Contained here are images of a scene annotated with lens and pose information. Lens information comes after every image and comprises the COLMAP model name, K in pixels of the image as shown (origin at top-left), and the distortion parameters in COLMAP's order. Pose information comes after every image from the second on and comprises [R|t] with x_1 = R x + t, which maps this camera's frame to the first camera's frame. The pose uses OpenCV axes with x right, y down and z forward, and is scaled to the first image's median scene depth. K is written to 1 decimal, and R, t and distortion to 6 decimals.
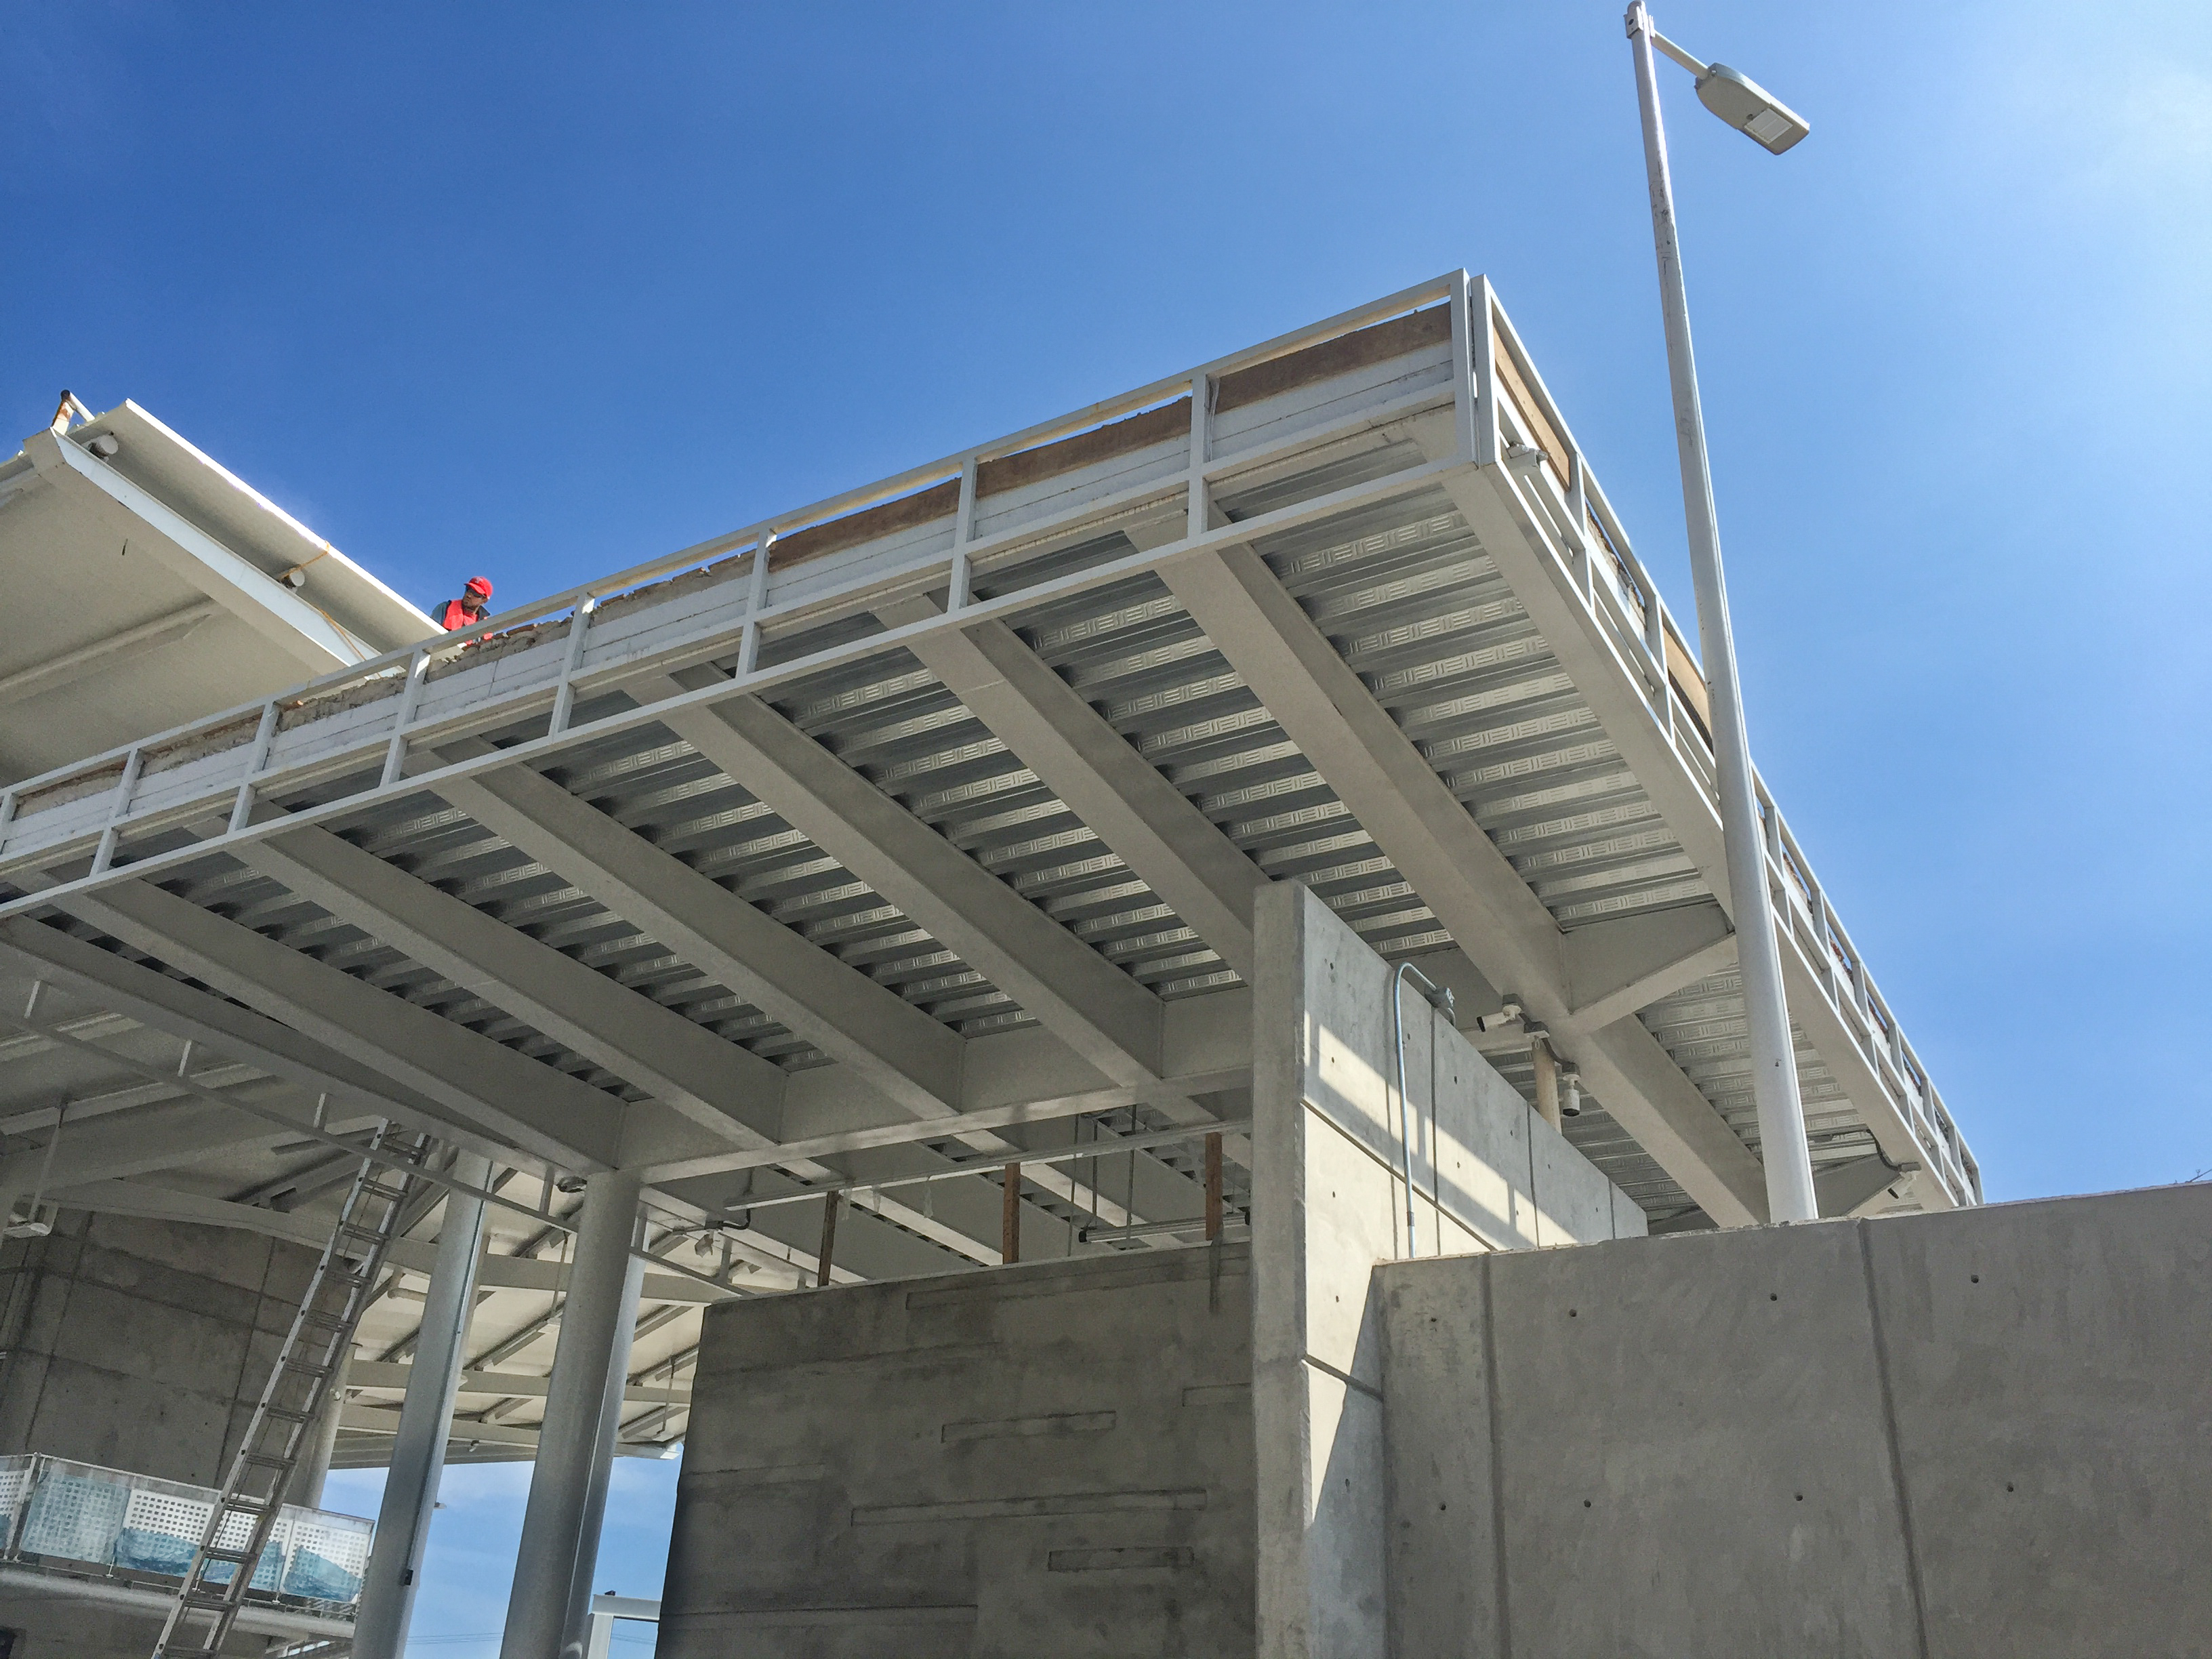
lens RADIAL K [[1839.3, 0, 1173.2], [0, 1839.3, 822.3], [0, 0, 1]] dist [0.064632, -0.123535]
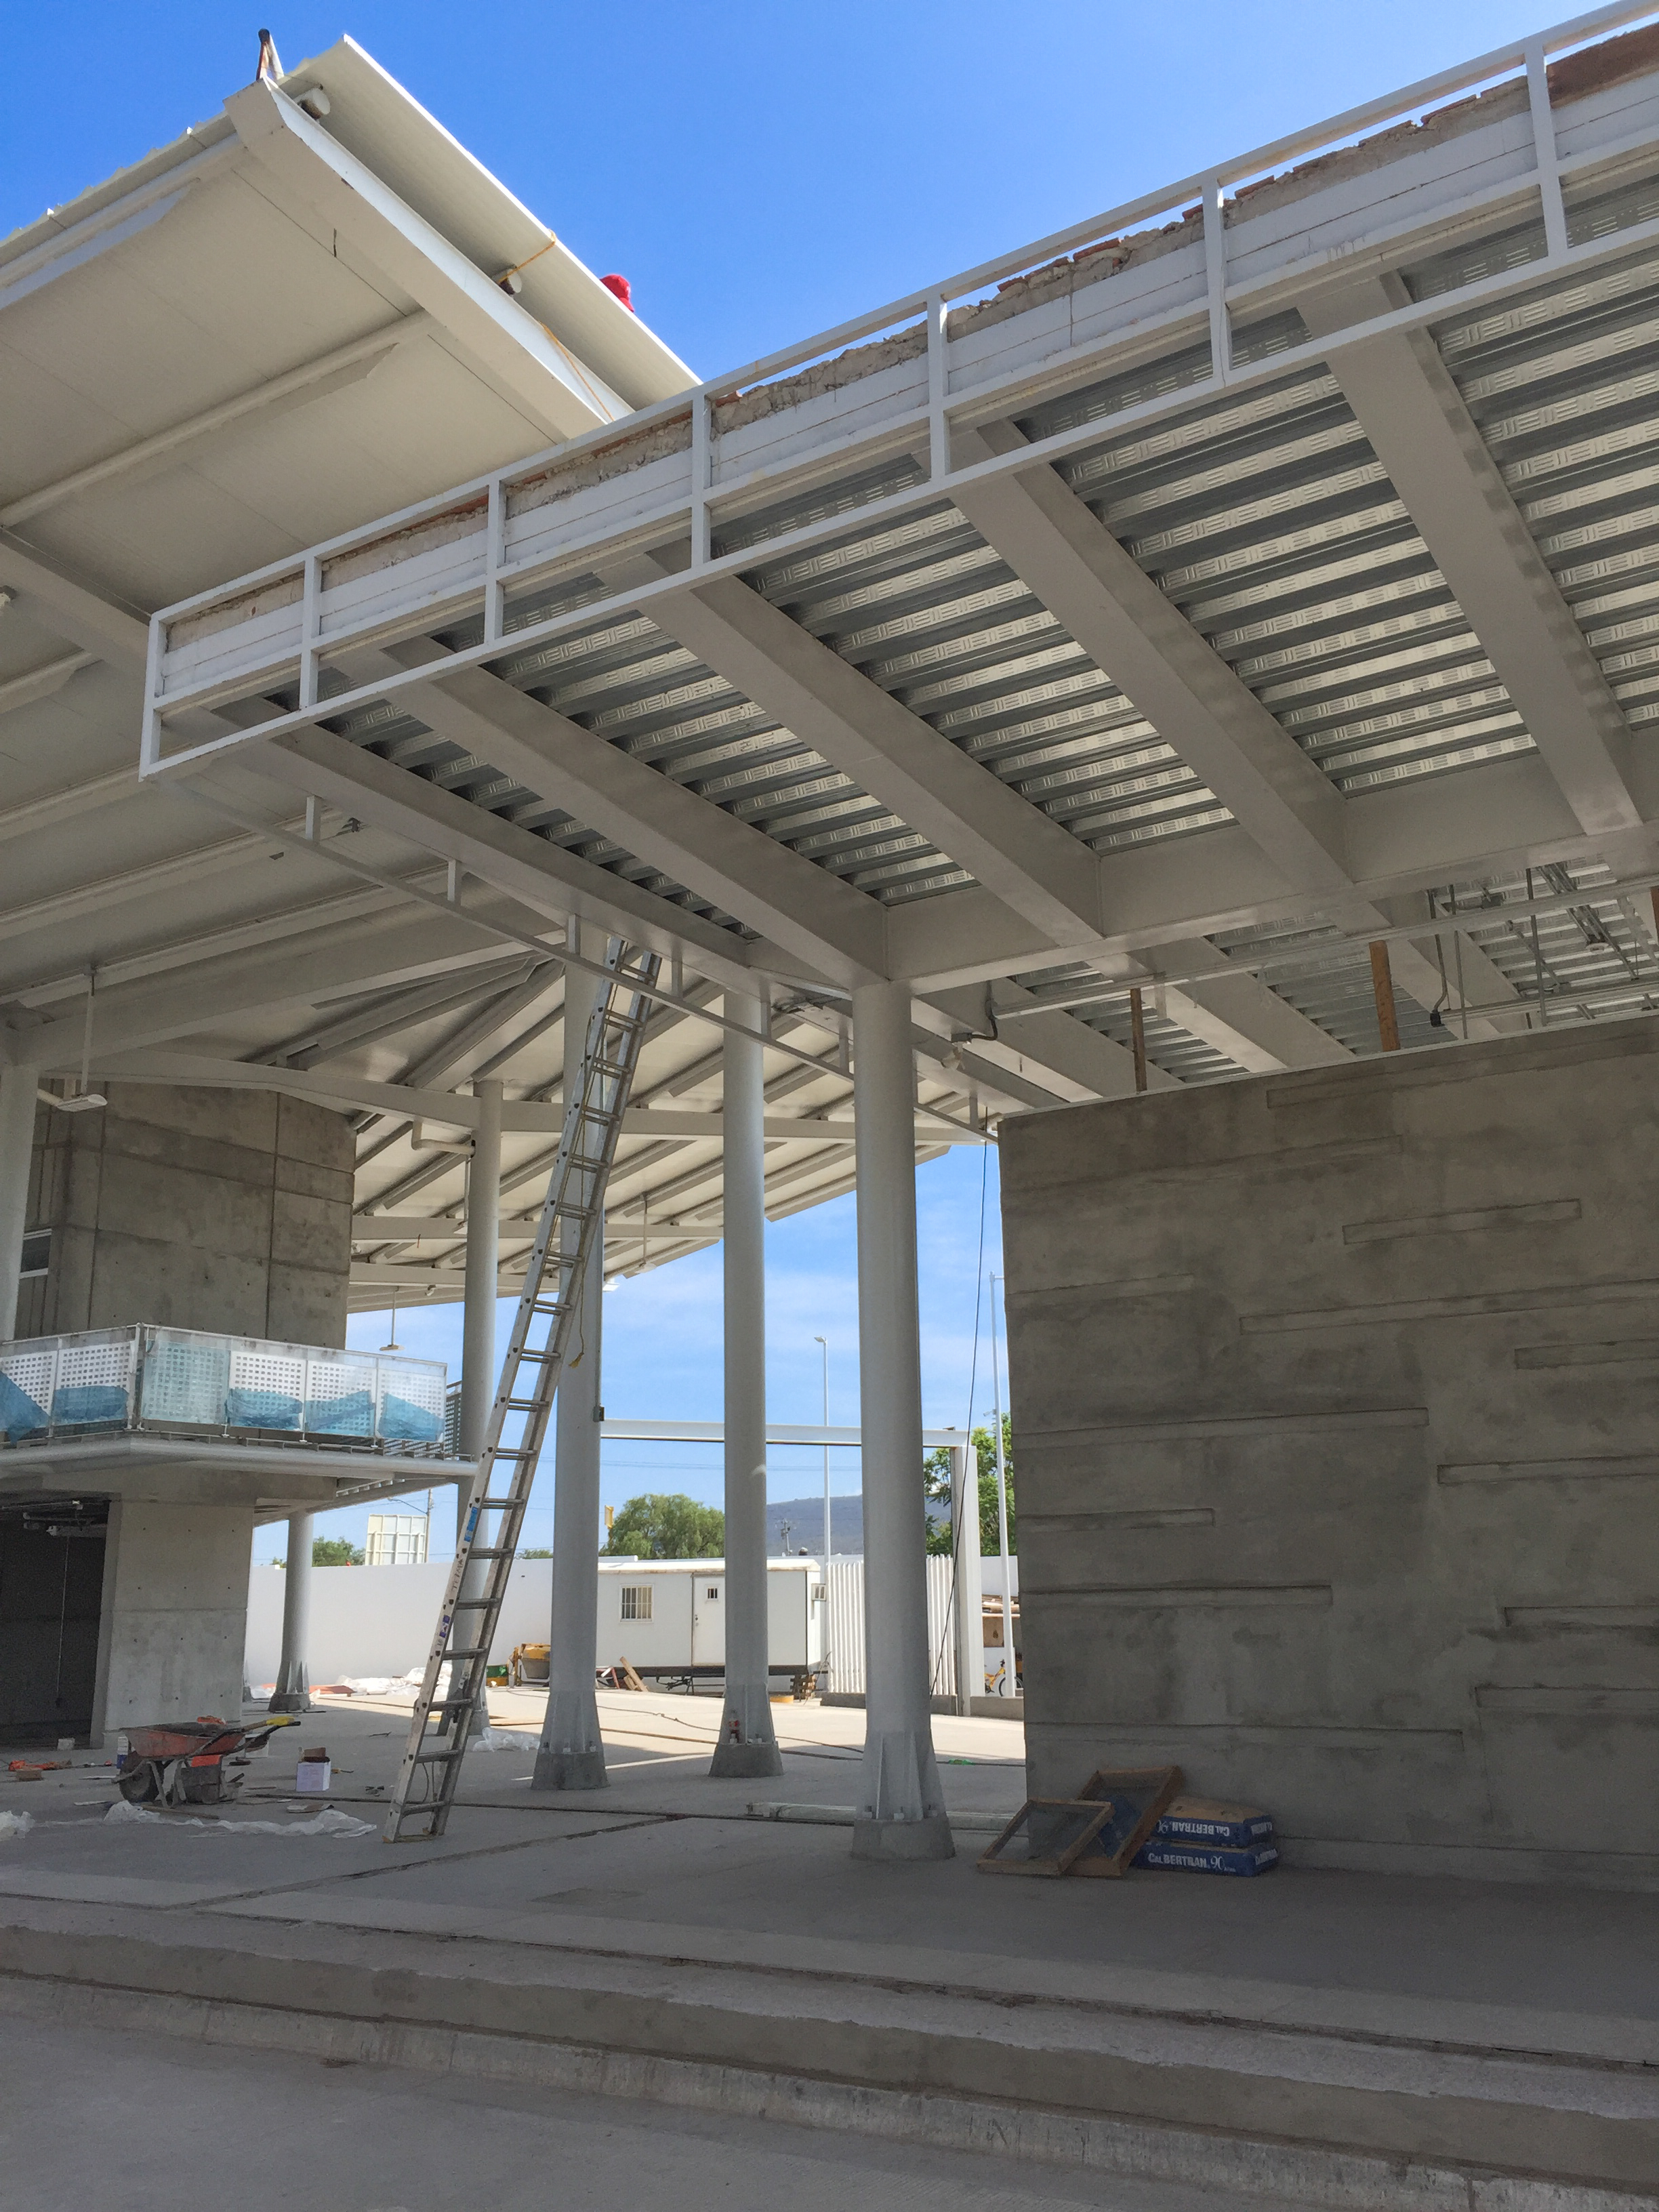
lens RADIAL K [[1839.3, 0, 829.5], [0, 1839.3, 1106.0], [0, 0, 1]] dist [0.064632, -0.123535]
pose [[0.997376, -0.063478, -0.034809, -0.326983], [0.069968, 0.968656, 0.238350, 0.033806], [0.018588, -0.240160, 0.970555, 0.125433]]
